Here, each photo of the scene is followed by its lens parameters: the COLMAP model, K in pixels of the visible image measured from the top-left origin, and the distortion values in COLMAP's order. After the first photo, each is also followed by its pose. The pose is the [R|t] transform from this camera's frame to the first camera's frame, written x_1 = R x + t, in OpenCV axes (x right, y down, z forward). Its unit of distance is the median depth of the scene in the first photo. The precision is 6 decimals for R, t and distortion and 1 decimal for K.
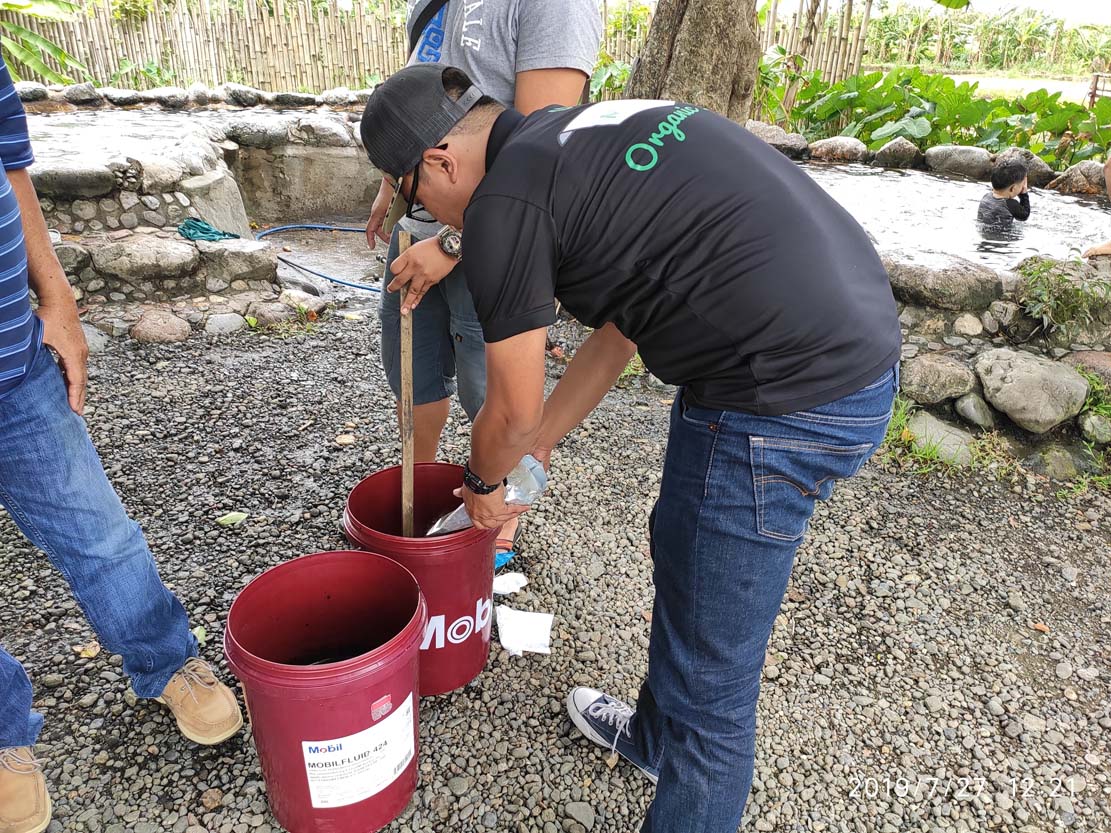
lens RADIAL K [[839.4, 0, 558.6], [0, 839.4, 406.3], [0, 0, 1]] dist [0.056254, -0.078155]
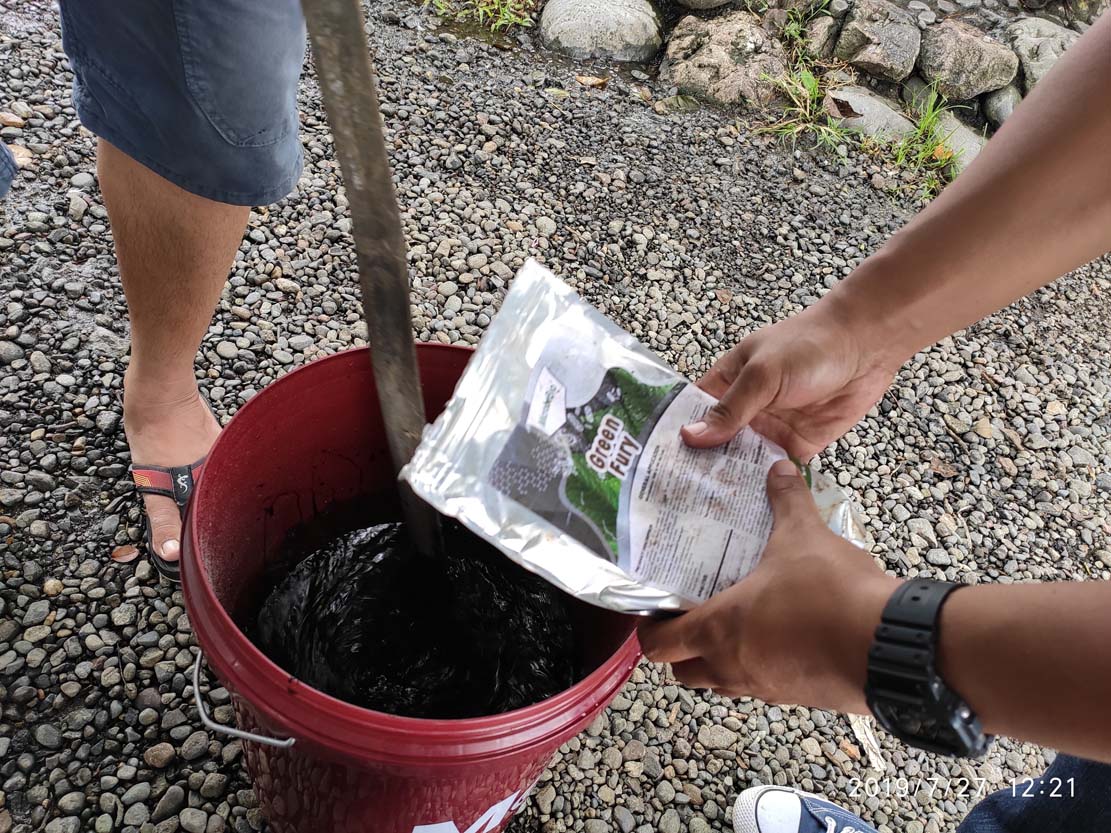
lens RADIAL K [[839.4, 0, 561.5], [0, 839.4, 414.4], [0, 0, 1]] dist [0.056254, -0.078155]
pose [[0.938602, -0.097884, 0.330824, -0.152373], [-0.046816, 0.913900, 0.403231, -0.039342], [-0.341810, -0.393961, 0.853206, 0.493408]]
